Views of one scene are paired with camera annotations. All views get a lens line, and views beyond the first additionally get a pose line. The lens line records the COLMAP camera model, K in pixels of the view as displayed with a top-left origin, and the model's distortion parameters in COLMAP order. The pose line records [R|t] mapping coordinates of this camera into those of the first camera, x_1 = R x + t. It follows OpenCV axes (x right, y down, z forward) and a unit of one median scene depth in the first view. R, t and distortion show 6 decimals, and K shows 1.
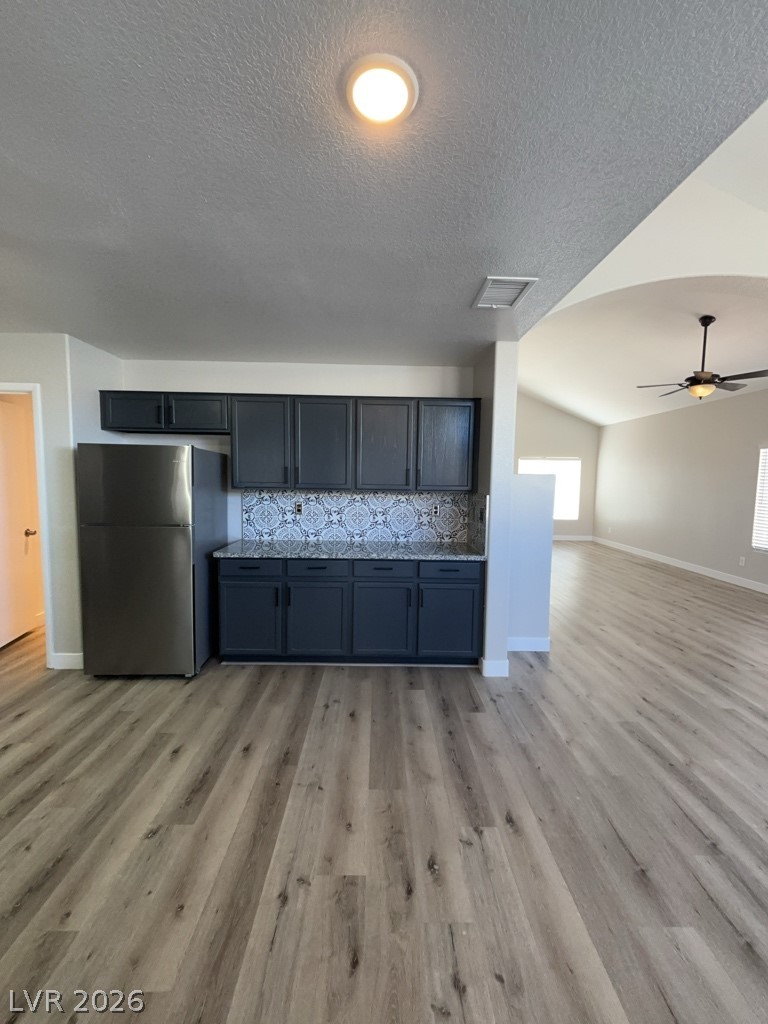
lens RADIAL K [[408.8, 0, 384.4], [0, 408.8, 506.8], [0, 0, 1]] dist [0.001707, -0.000628]
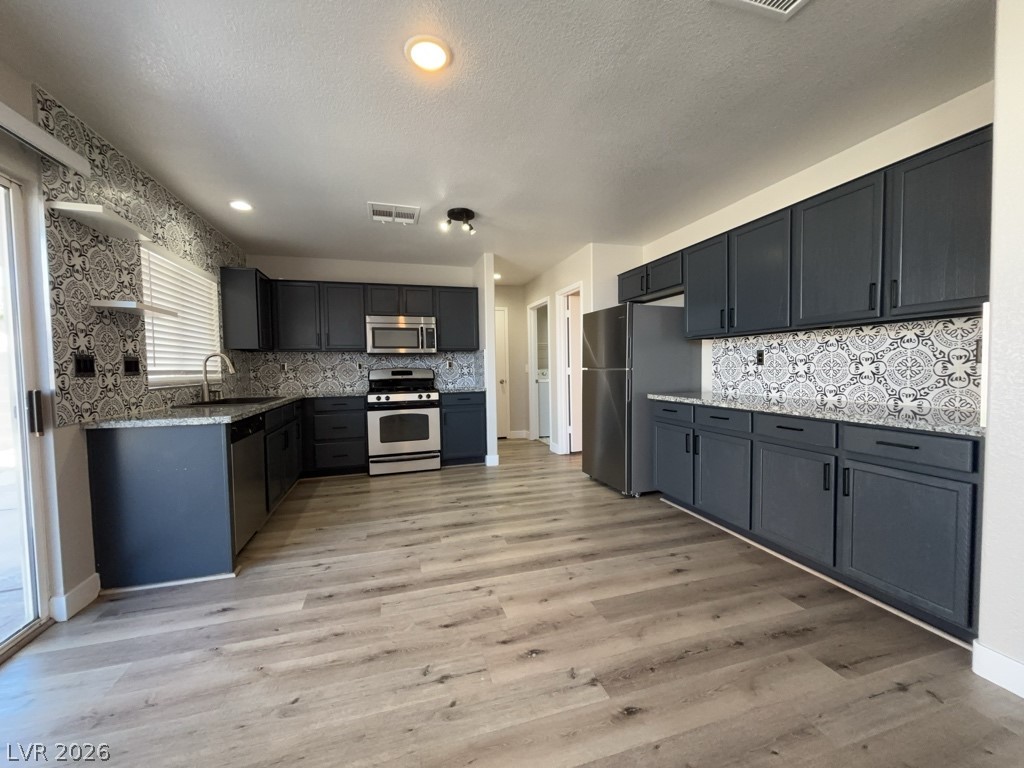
lens RADIAL K [[408.8, 0, 512.9], [0, 408.8, 386.9], [0, 0, 1]] dist [0.001707, -0.000628]
pose [[0.276364, 0.027655, -0.960655, 0.659218], [-0.043814, 0.998909, 0.016151, 0.102279], [0.960054, 0.037626, 0.277275, 0.372560]]
